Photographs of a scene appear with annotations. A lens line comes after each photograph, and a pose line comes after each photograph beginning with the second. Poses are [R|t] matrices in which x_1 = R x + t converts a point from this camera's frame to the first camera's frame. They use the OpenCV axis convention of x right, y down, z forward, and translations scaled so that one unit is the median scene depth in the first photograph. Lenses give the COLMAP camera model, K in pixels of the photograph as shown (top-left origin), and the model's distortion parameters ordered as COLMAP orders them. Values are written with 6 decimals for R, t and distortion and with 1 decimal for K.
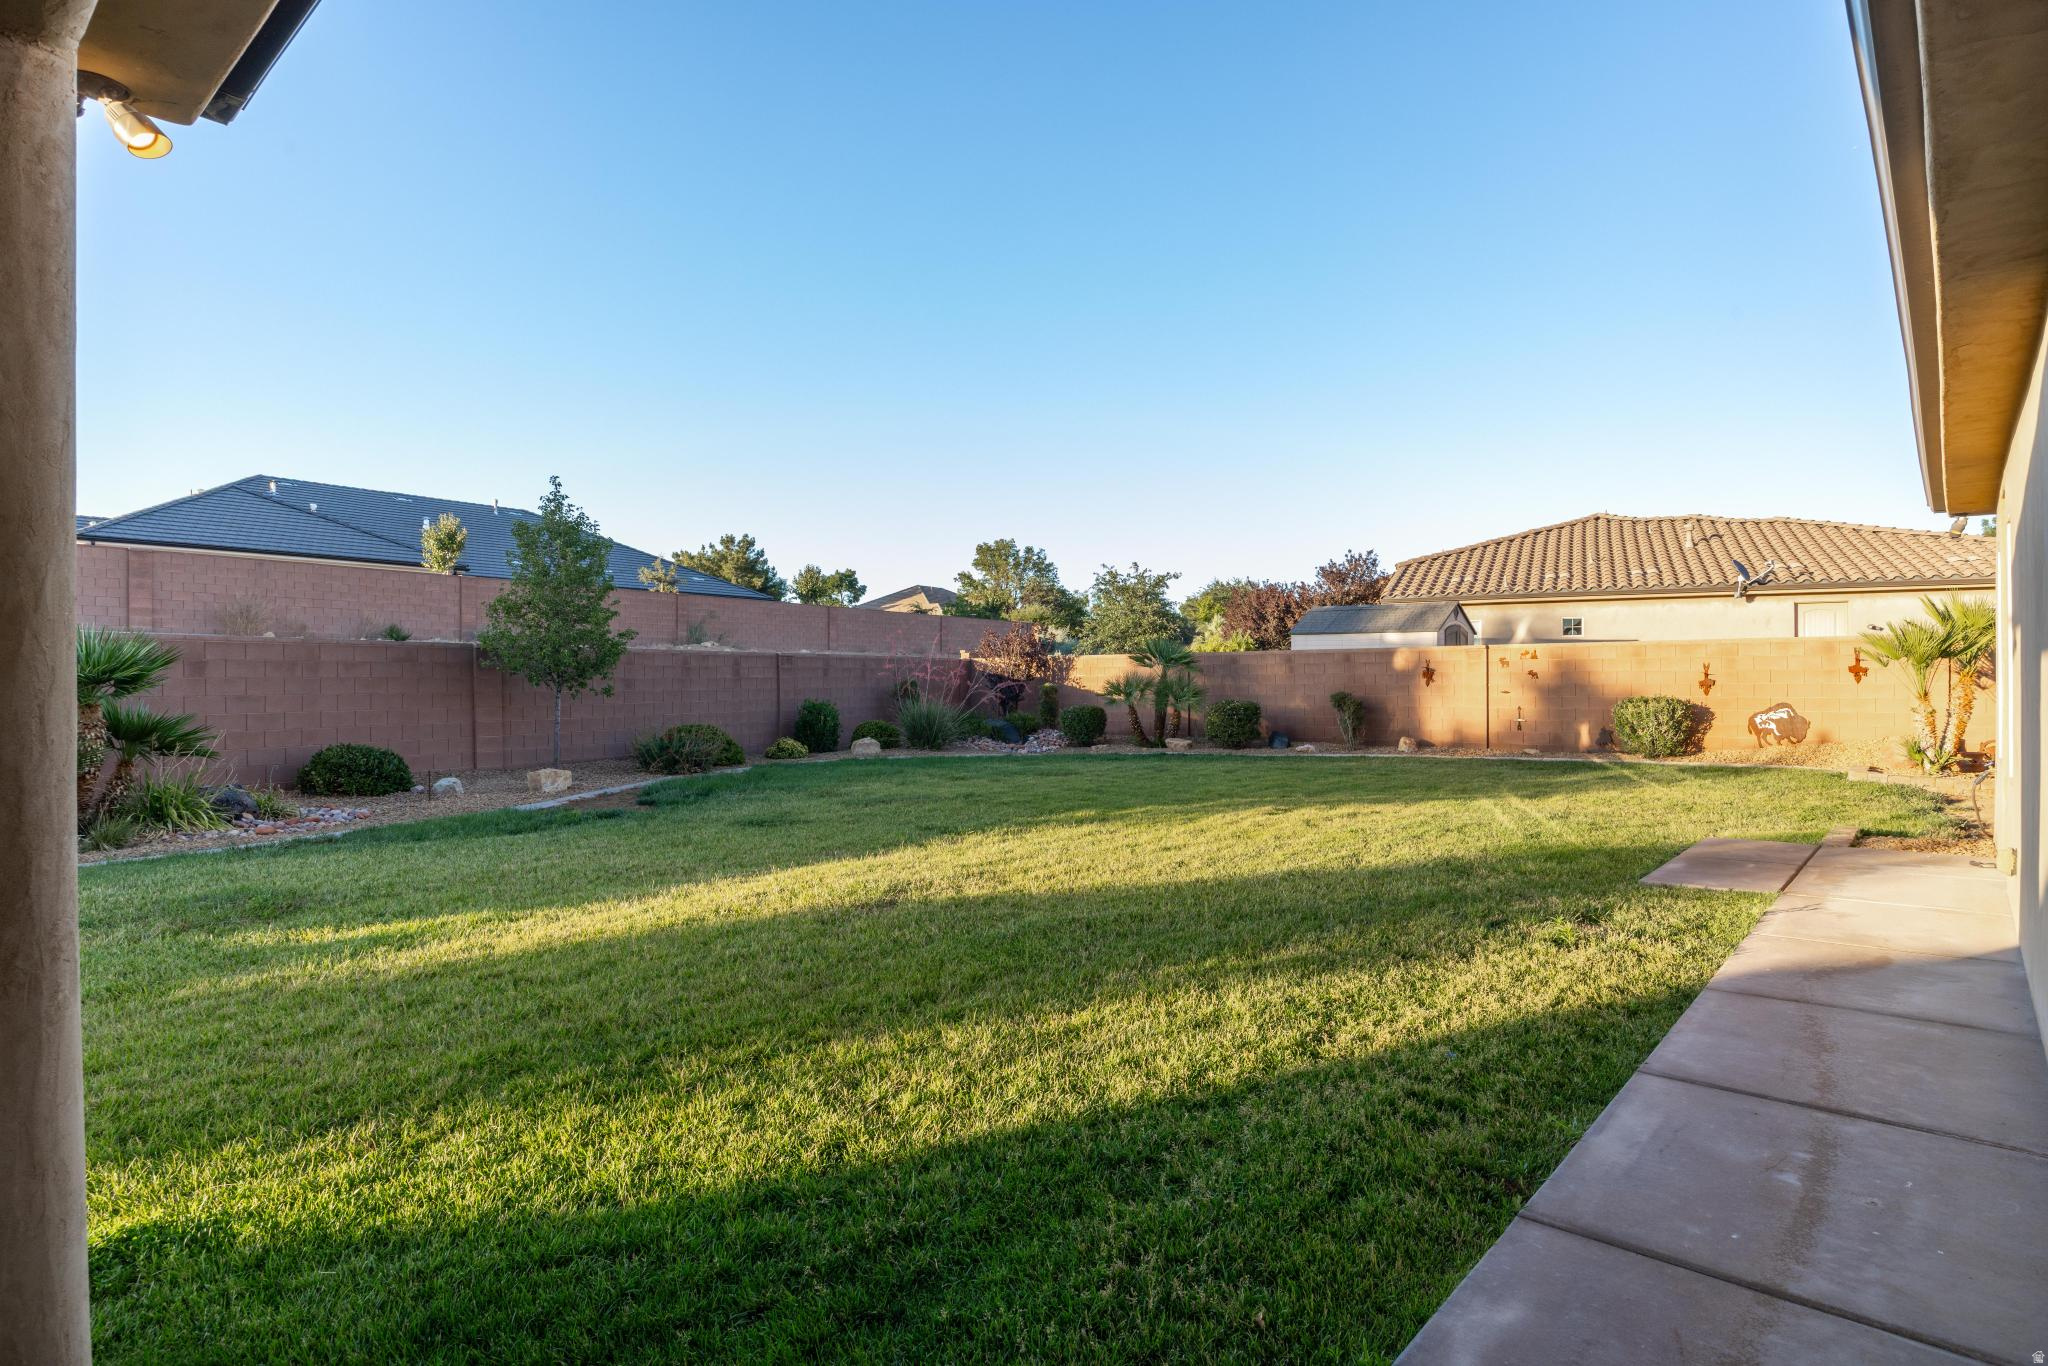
lens RADIAL K [[1072.7, 0, 1011.2], [0, 1072.7, 672.6], [0, 0, 1]] dist [-0.006523, -0.000467]
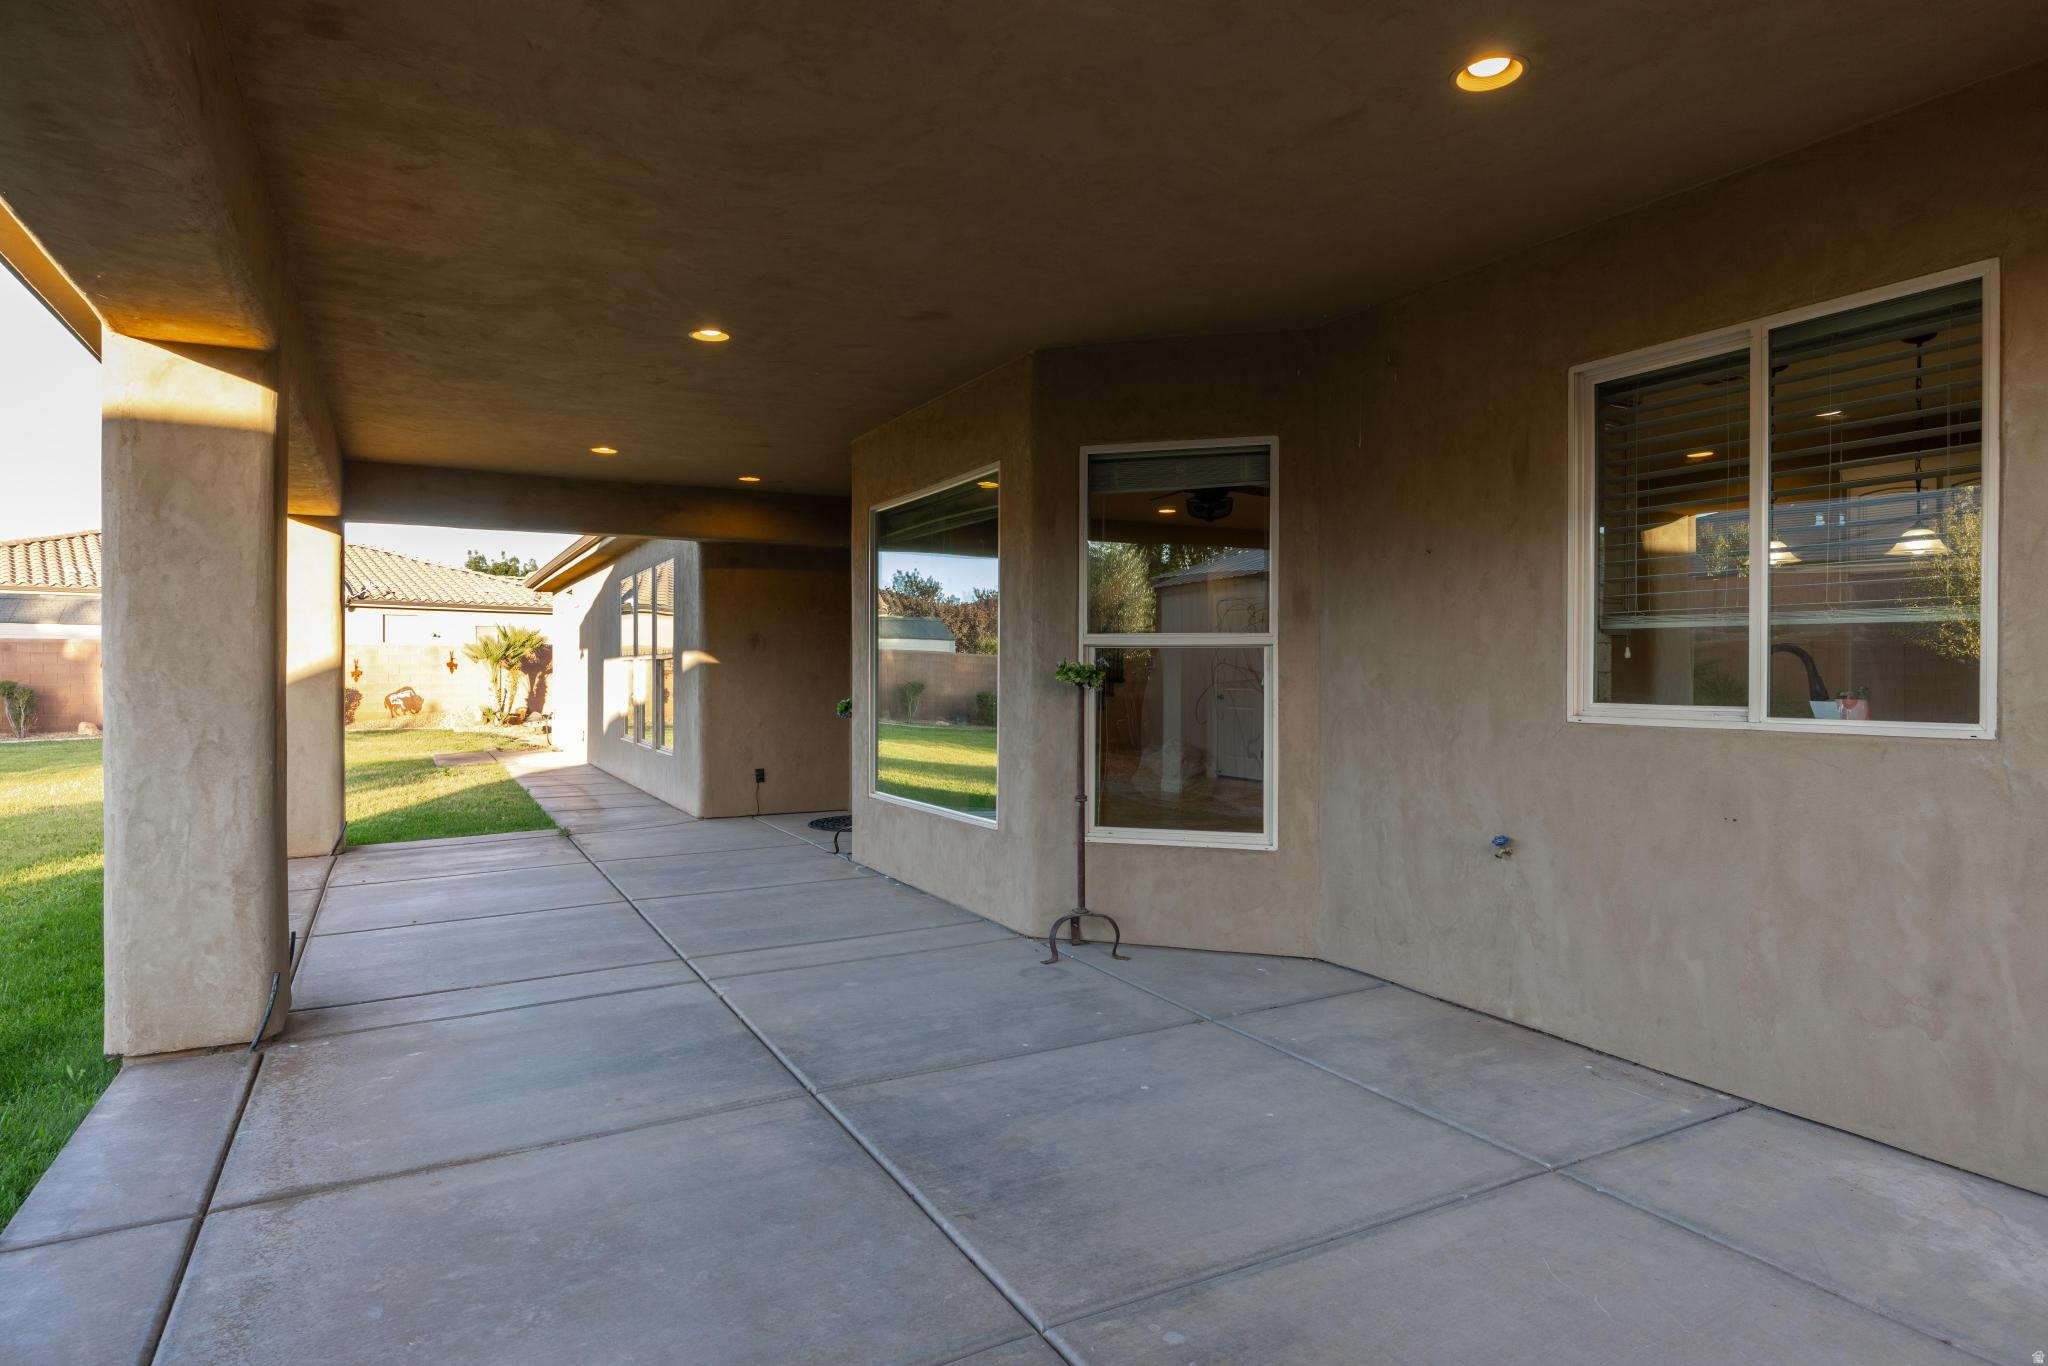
lens RADIAL K [[1150.3, 0, 1016.7], [0, 1150.3, 679.6], [0, 0, 1]] dist [-0.004235, -0.000449]
pose [[0.356700, 0.001230, 0.934218, -0.319678], [-0.011029, 0.999935, 0.002894, 0.003233], [-0.934154, -0.011336, 0.356690, -0.245942]]
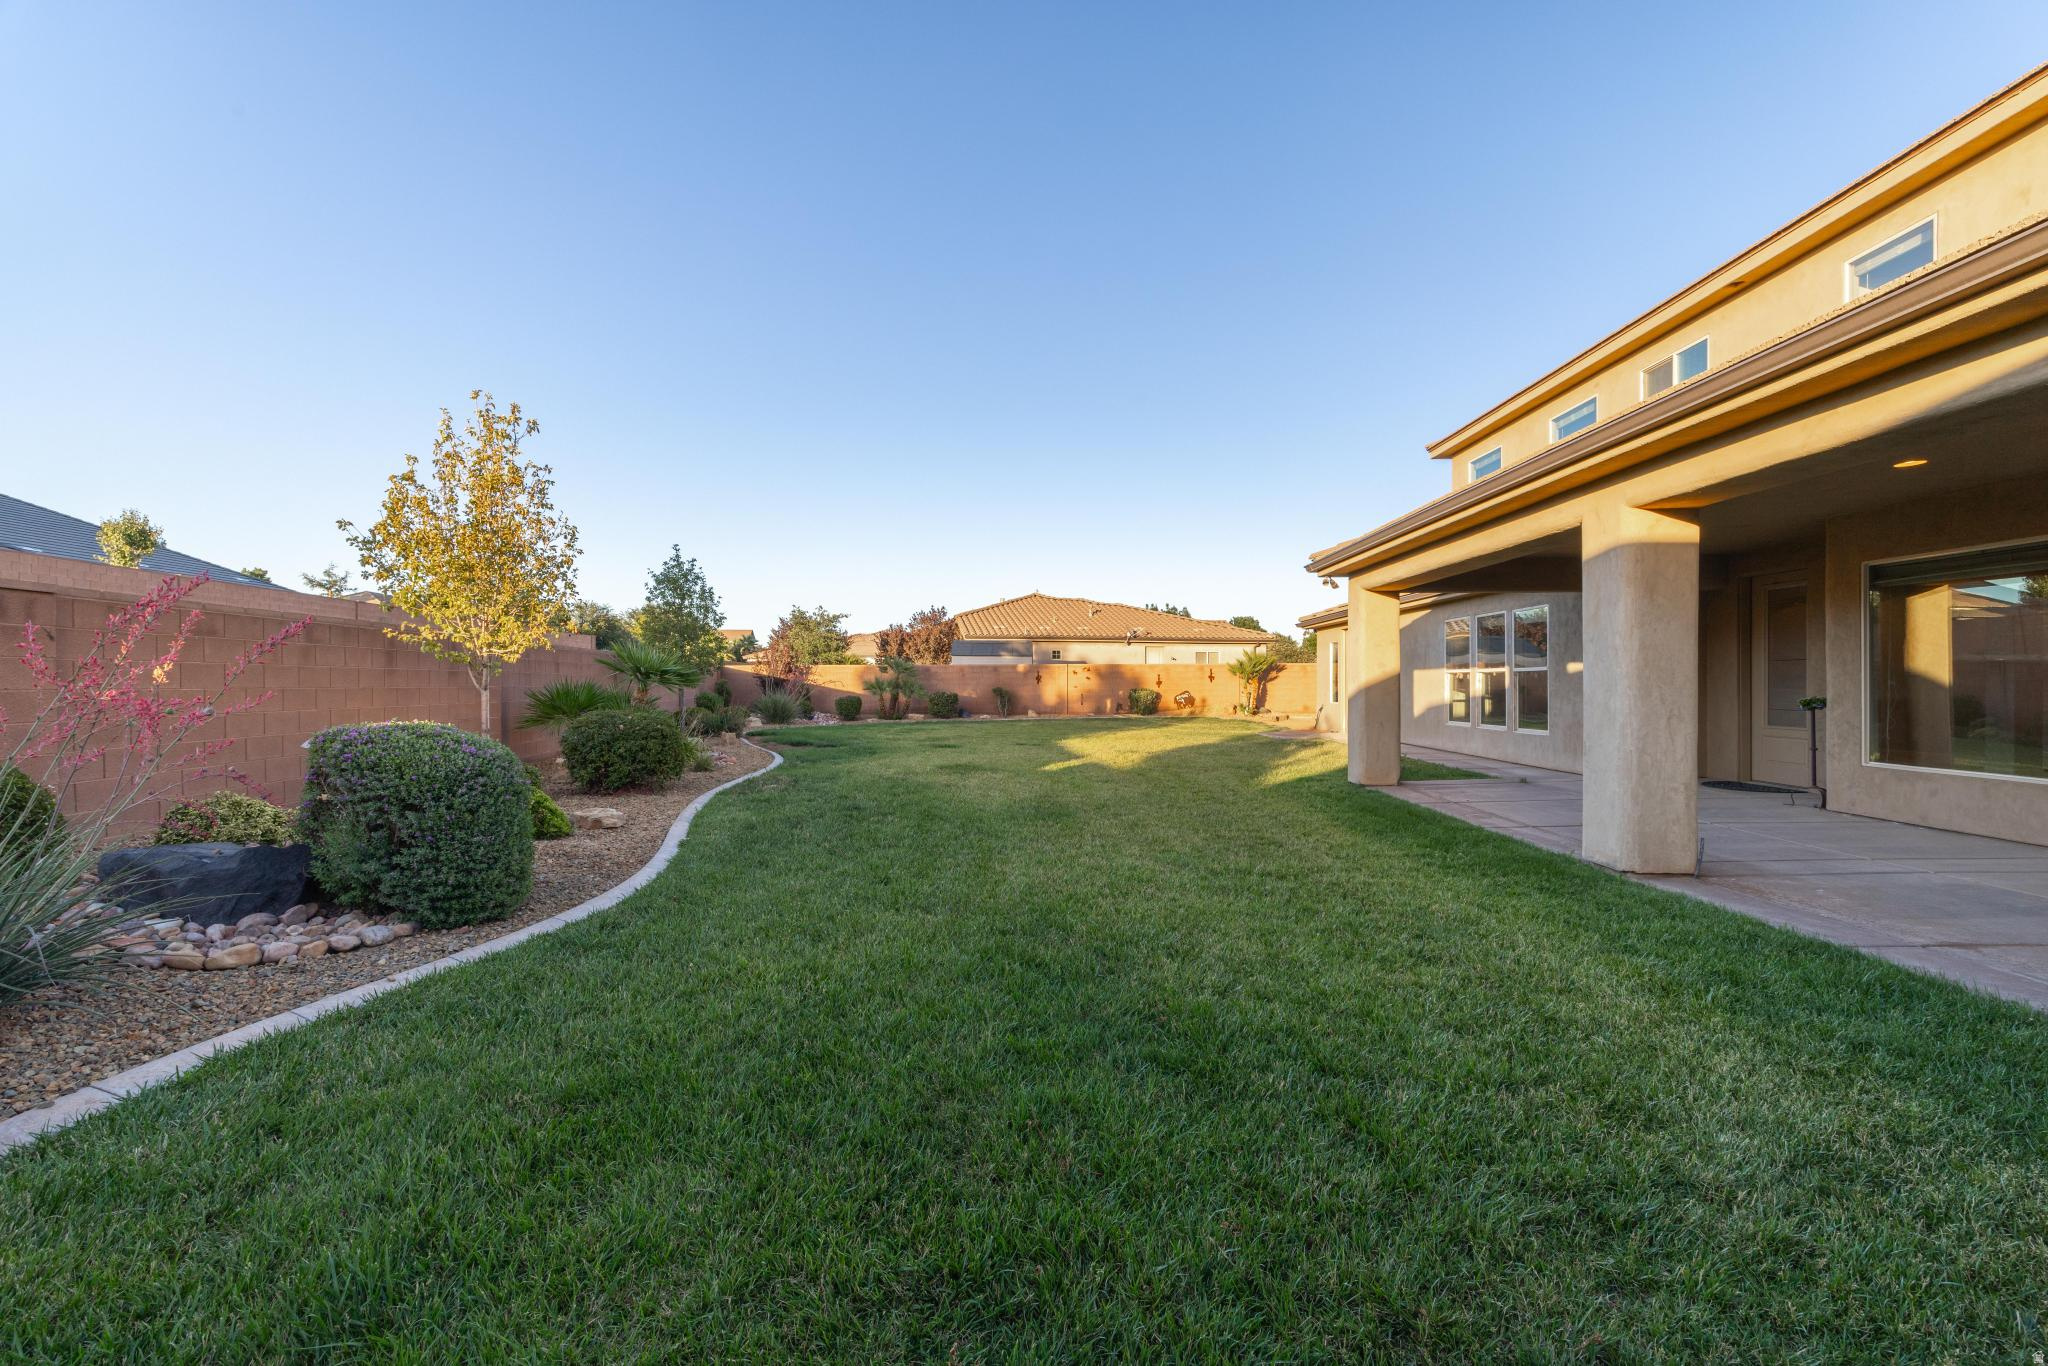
lens RADIAL K [[810.6, 0, 1032.5], [0, 810.6, 681.5], [0, 0, 1]] dist [-0.003940, -0.000157]
pose [[0.781473, 0.005043, 0.623919, -0.477708], [-0.007393, 0.999972, 0.001178, 0.005706], [-0.623896, -0.005534, 0.781488, -0.147213]]
